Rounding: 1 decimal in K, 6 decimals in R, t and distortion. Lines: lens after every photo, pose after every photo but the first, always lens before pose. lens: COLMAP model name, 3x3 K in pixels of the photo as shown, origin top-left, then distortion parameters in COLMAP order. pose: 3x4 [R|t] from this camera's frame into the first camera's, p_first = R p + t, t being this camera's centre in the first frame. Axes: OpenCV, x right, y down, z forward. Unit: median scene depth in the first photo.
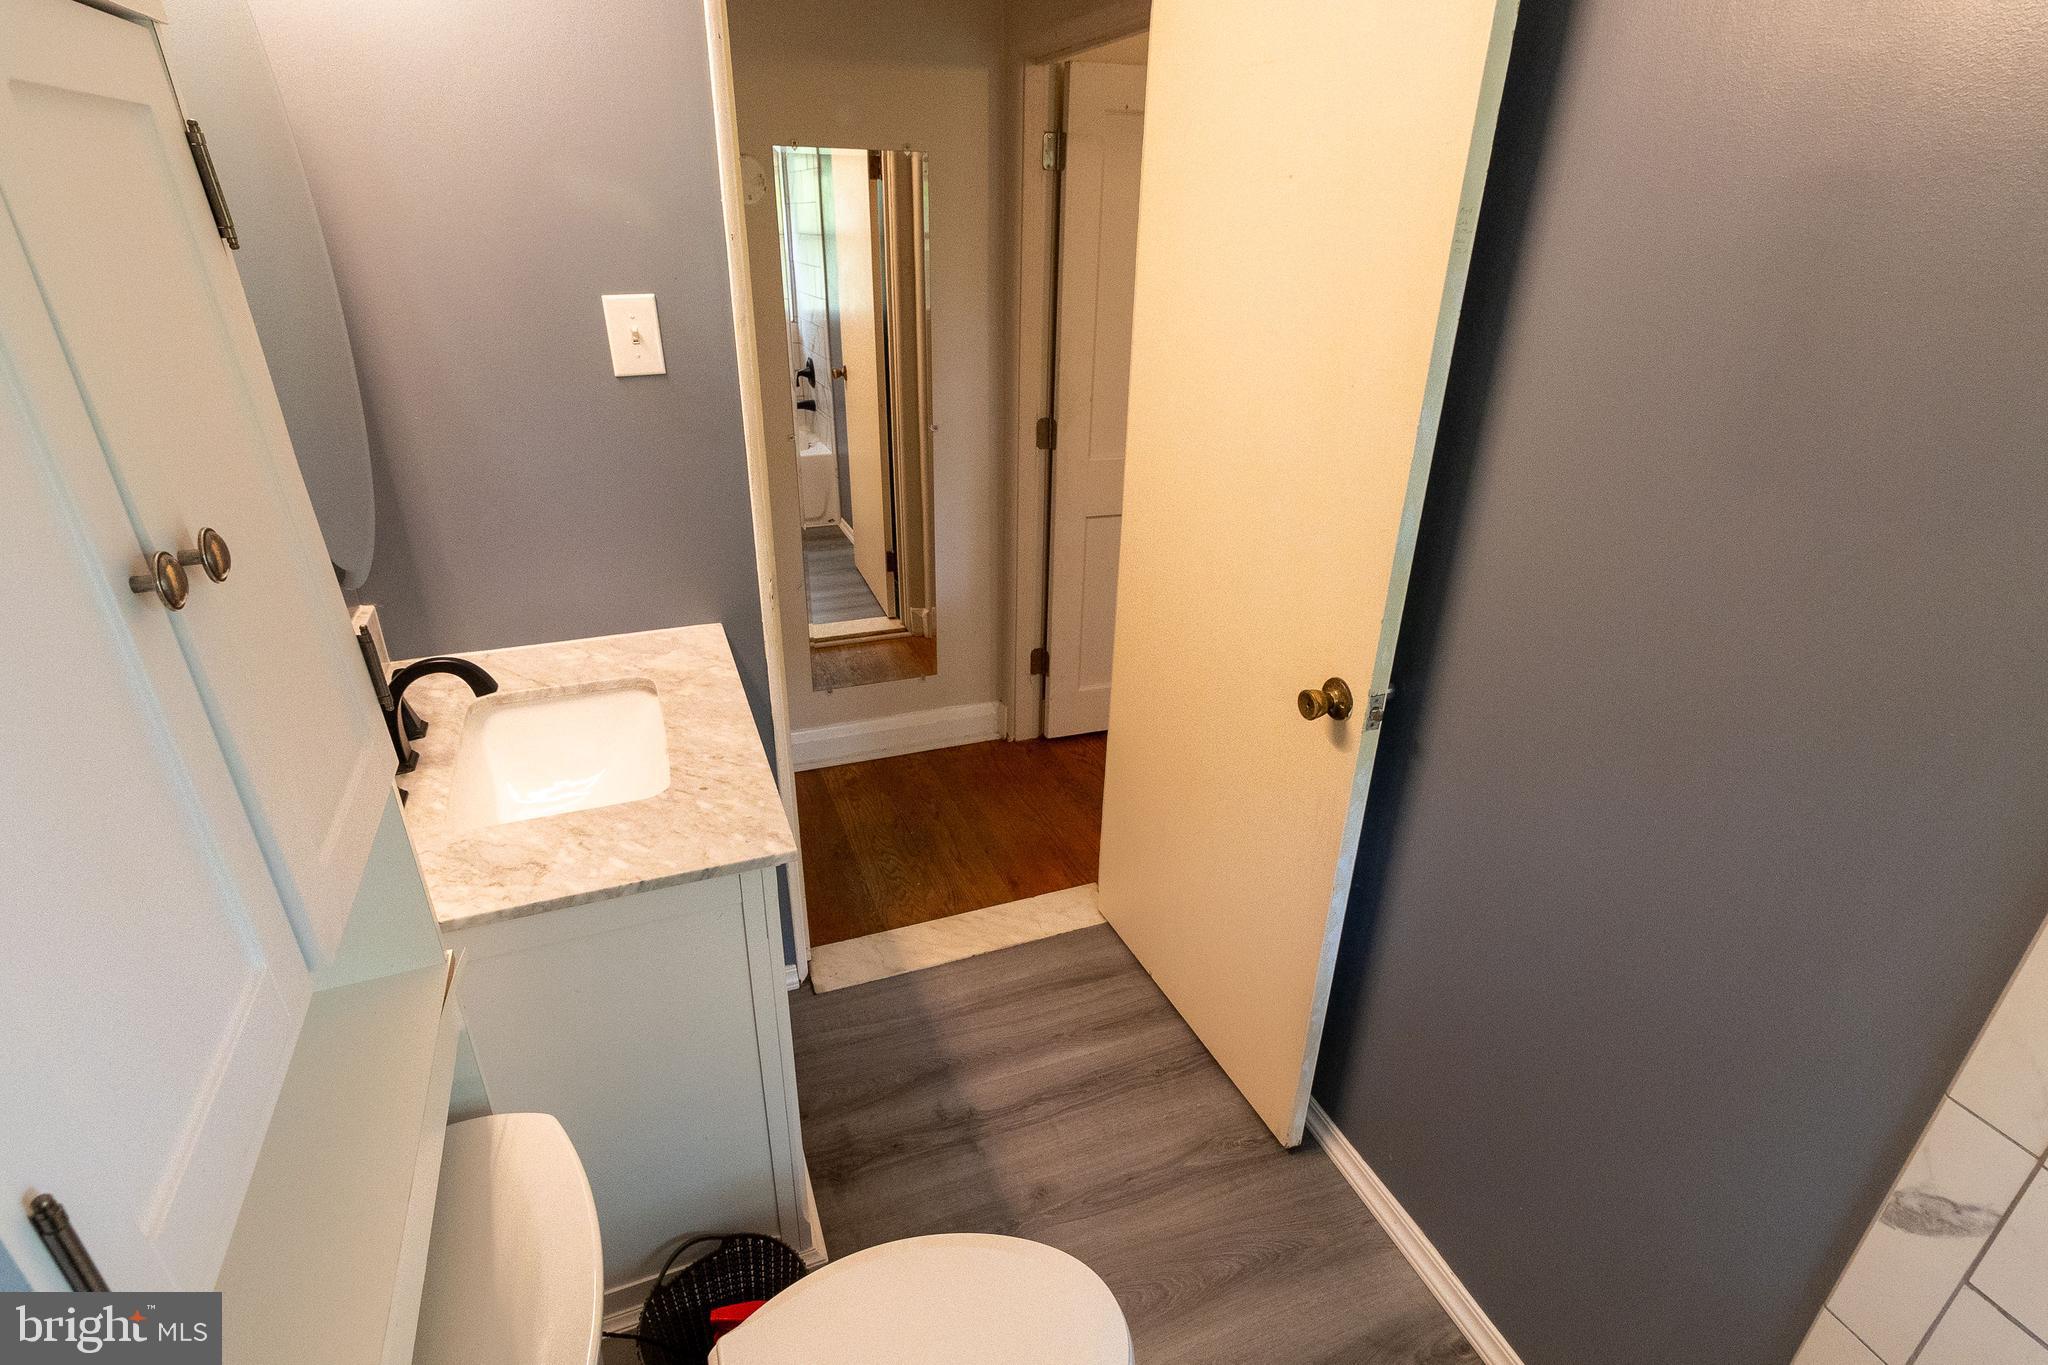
lens RADIAL K [[989.4, 0, 1018.4], [0, 989.4, 672.1], [0, 0, 1]] dist [0.003161, 0.000749]
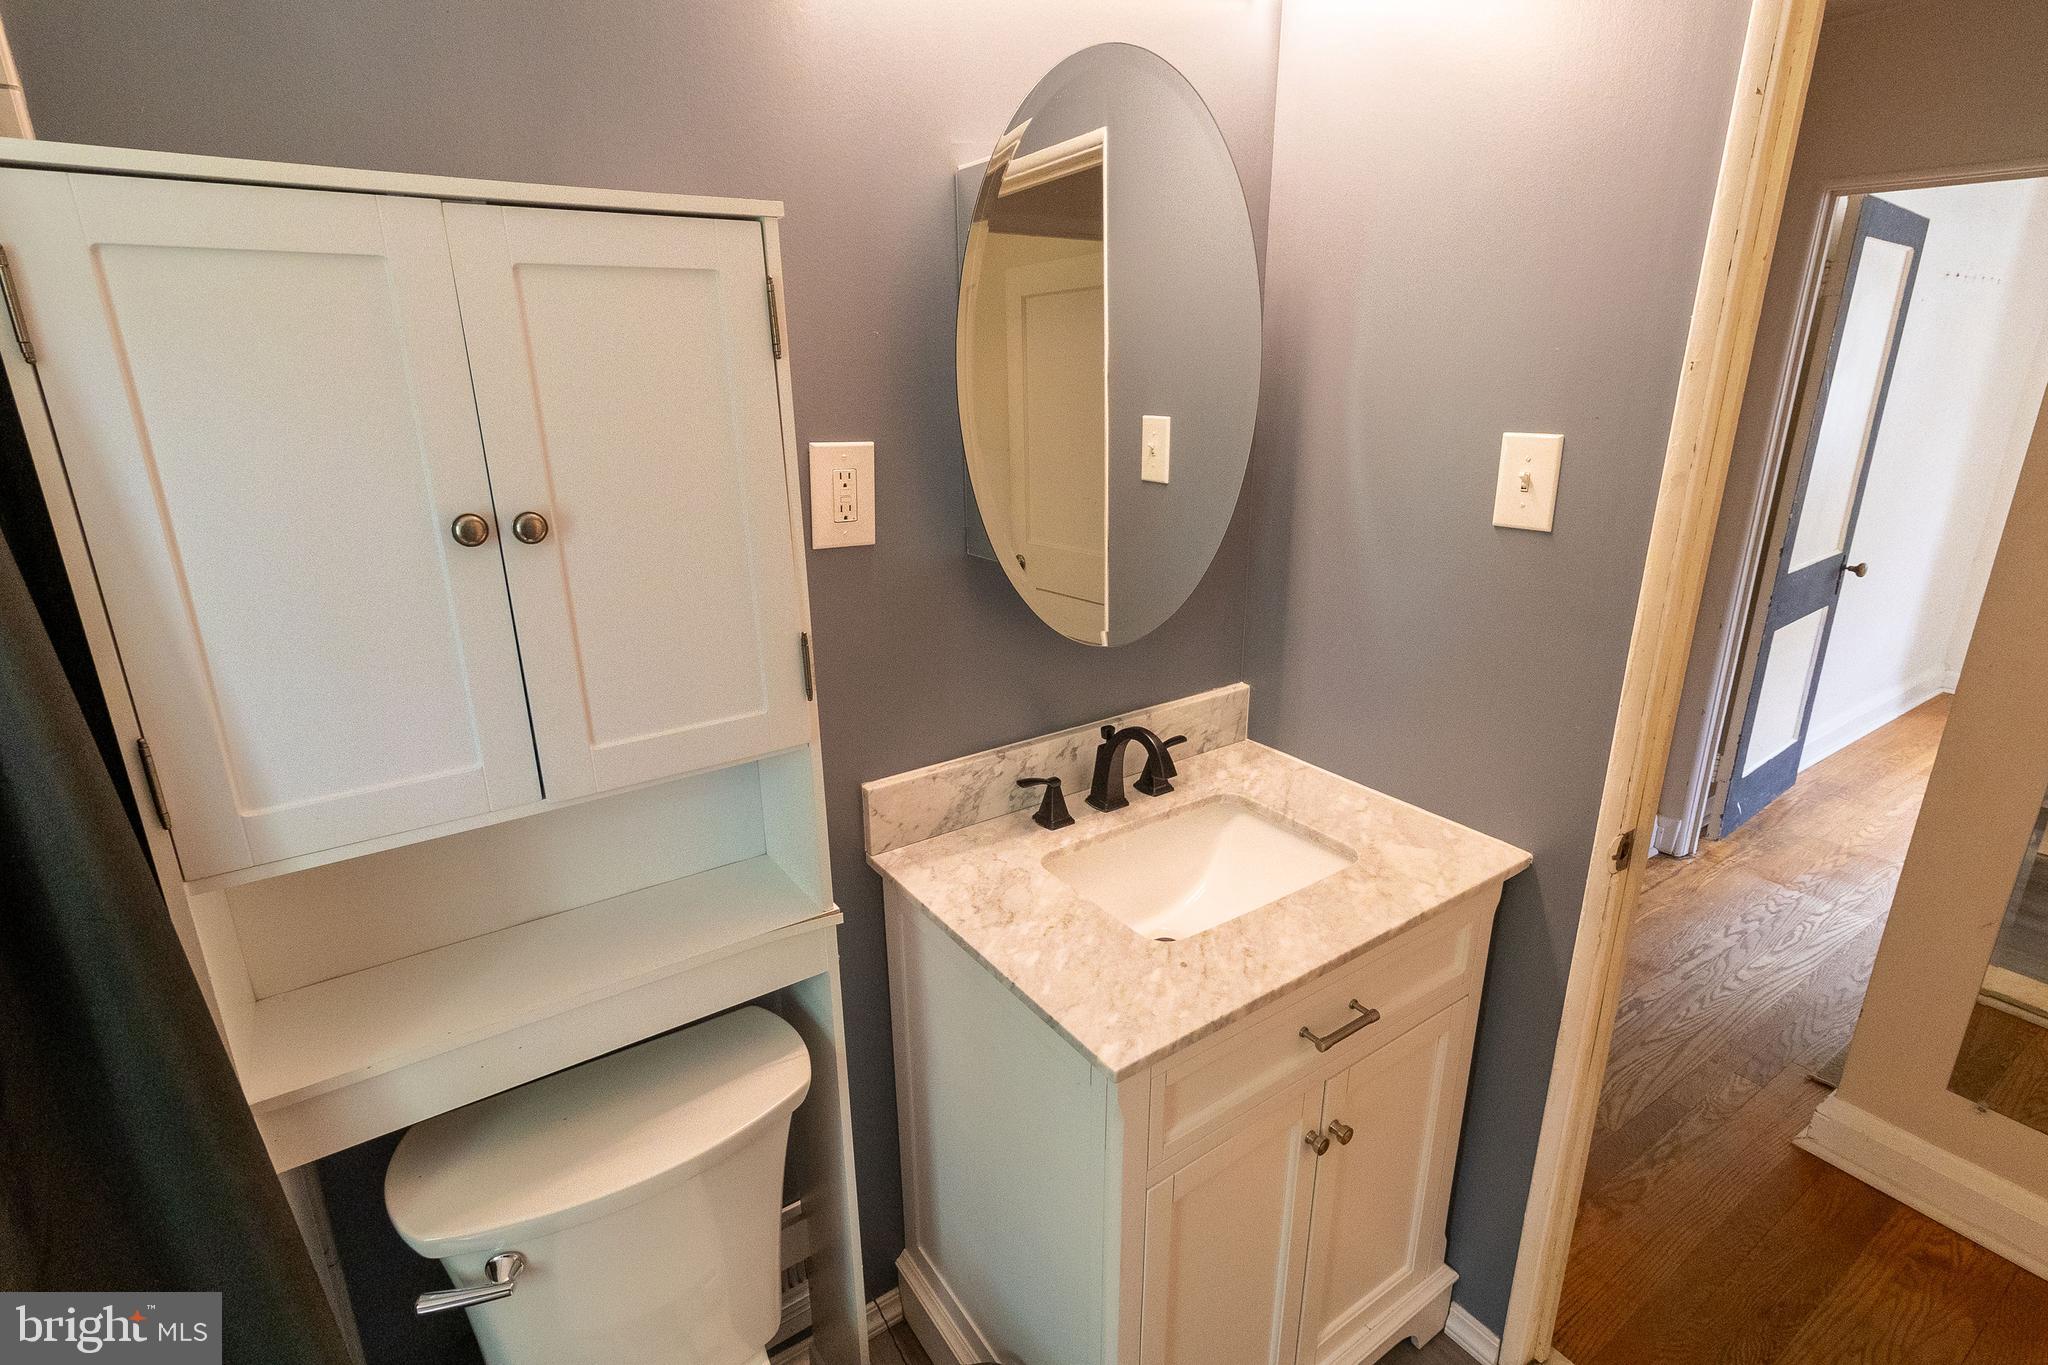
lens RADIAL K [[989.4, 0, 1018.4], [0, 989.4, 672.1], [0, 0, 1]] dist [0.003161, 0.000749]
pose [[0.219633, 0.278992, -0.934840, 0.326521], [-0.400689, 0.899482, 0.174301, -0.172463], [0.889500, 0.336297, 0.309344, 0.426860]]
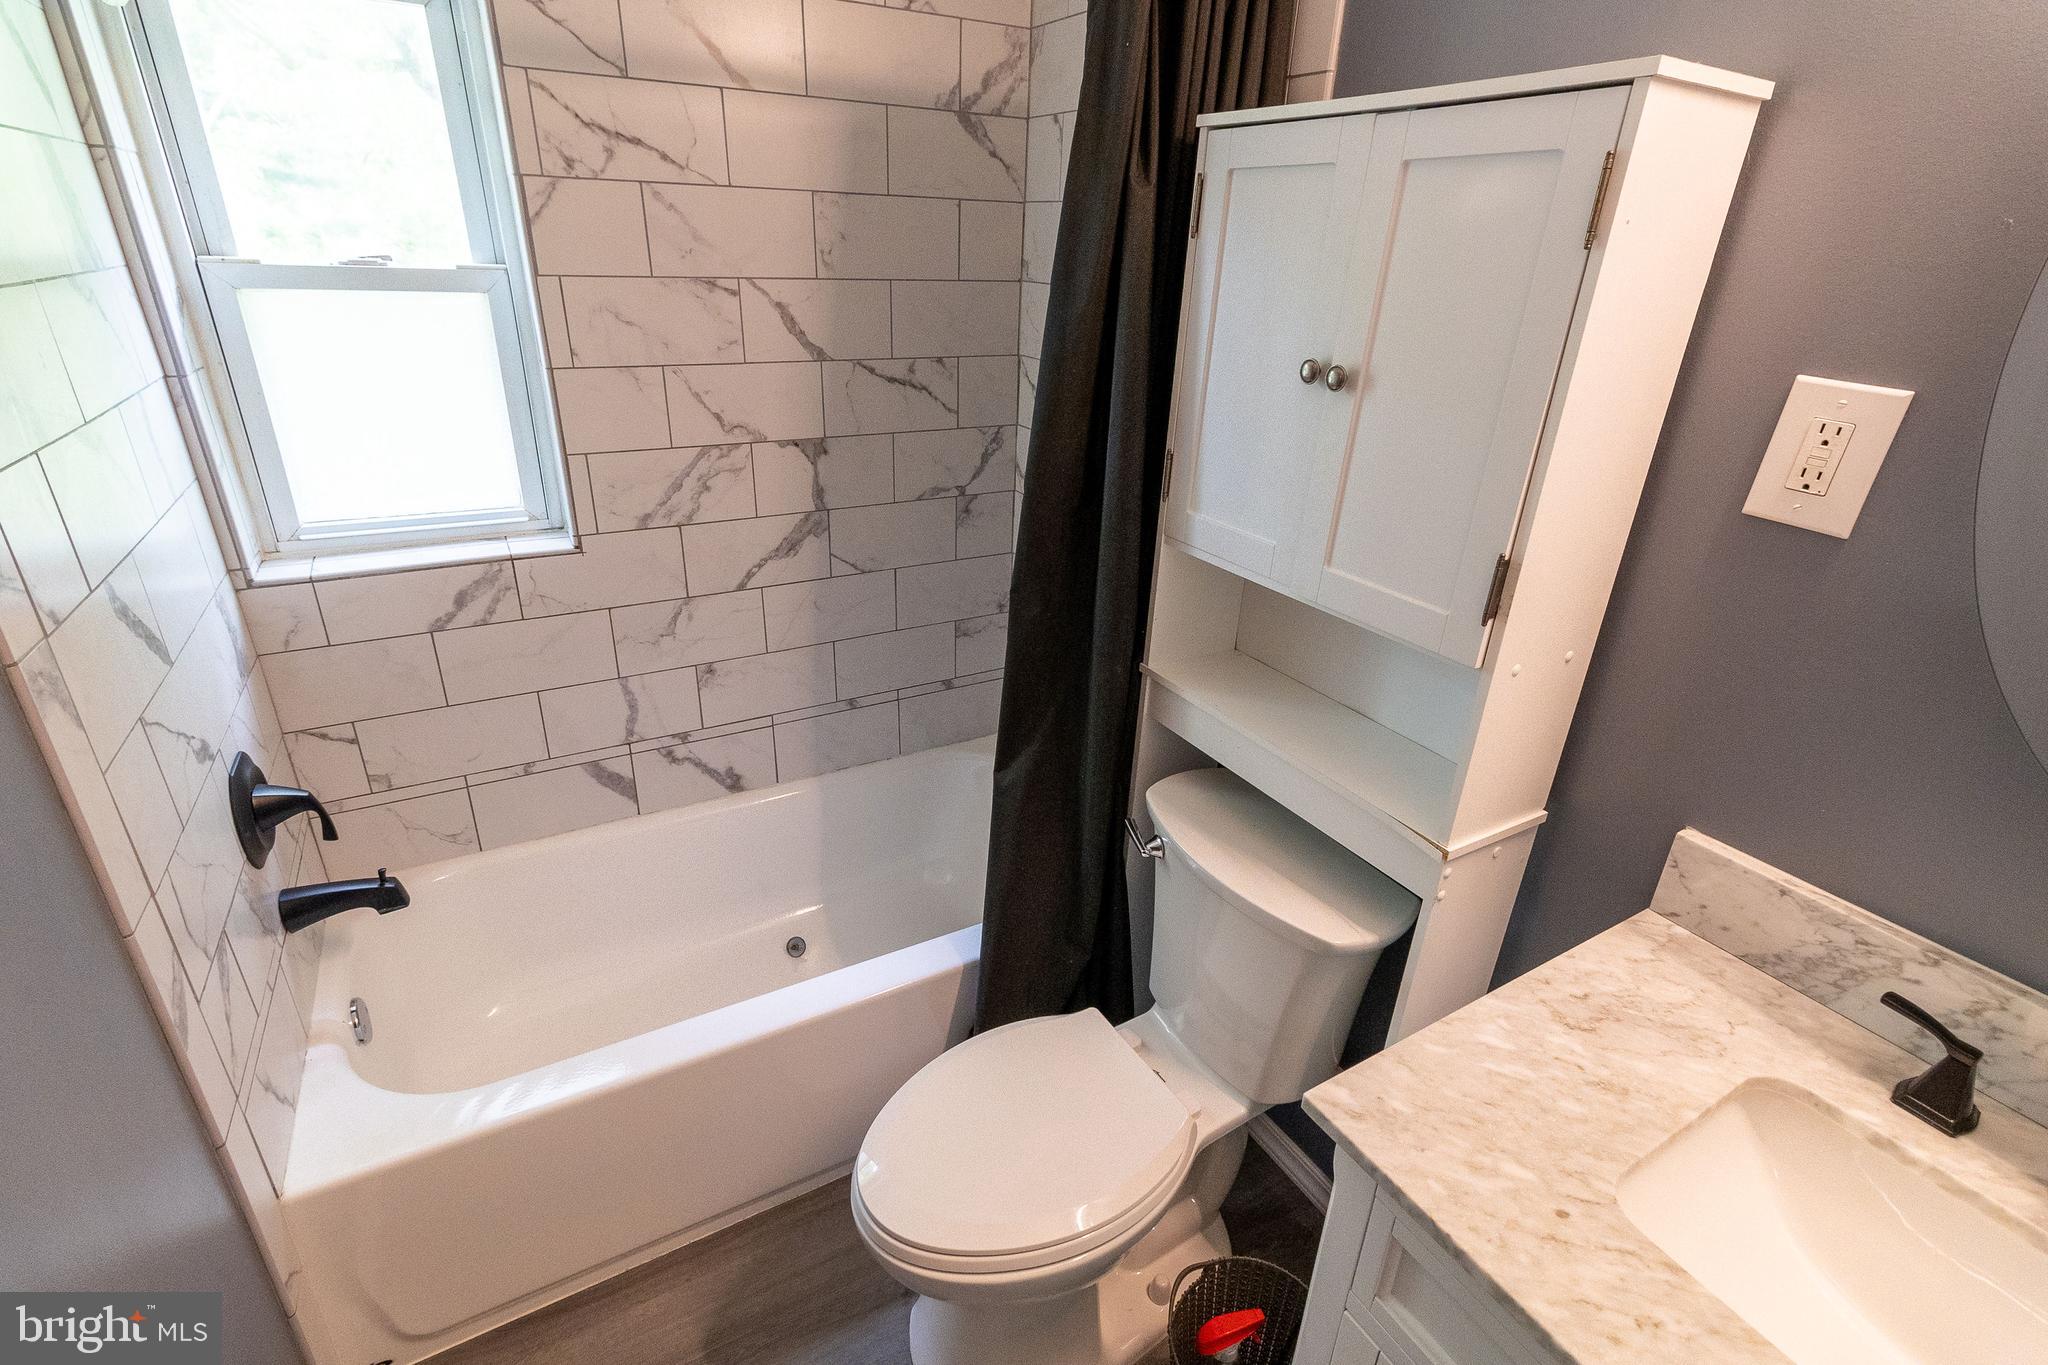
lens RADIAL K [[962.5, 0, 1020.0], [0, 962.5, 675.0], [0, 0, 1]] dist [0.003941, 0.000865]
pose [[-0.987959, 0.015364, -0.153950, 0.062743], [-0.107149, 0.649851, 0.752471, -0.394293], [0.111605, 0.759907, -0.640380, 0.901970]]
